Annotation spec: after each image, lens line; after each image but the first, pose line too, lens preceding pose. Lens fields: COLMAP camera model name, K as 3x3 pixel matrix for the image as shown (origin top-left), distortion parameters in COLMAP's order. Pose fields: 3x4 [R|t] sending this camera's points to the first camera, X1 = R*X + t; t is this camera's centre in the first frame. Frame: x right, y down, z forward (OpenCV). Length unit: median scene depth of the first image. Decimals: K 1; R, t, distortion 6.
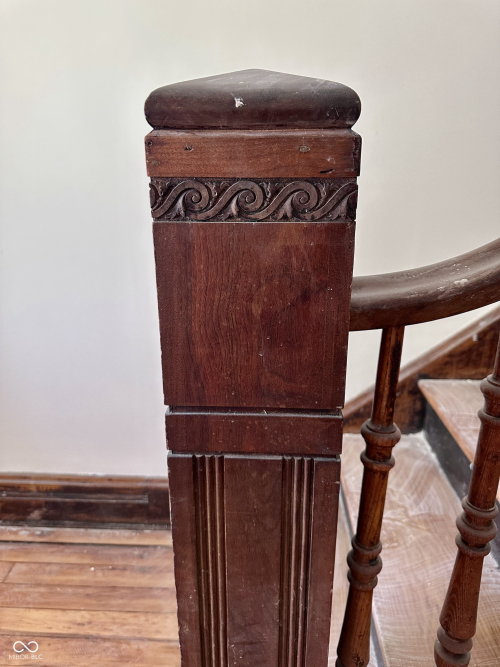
lens RADIAL K [[472.1, 0, 249.9], [0, 472.1, 333.5], [0, 0, 1]] dist [0.038886, -0.055689]
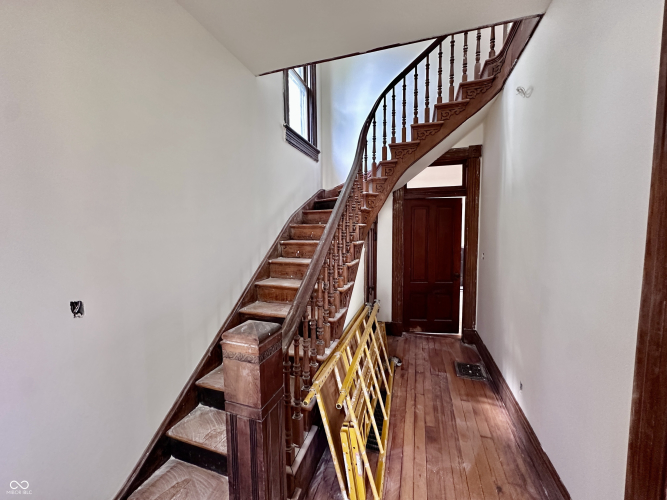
lens RADIAL K [[266.6, 0, 334.9], [0, 266.6, 250.4], [0, 0, 1]] dist [-0.006775, 0.000647]
pose [[0.249527, -0.071618, 0.965716, -0.733760], [0.307405, 0.951537, -0.008862, -0.315666], [-0.918280, 0.299077, 0.259450, -0.188143]]
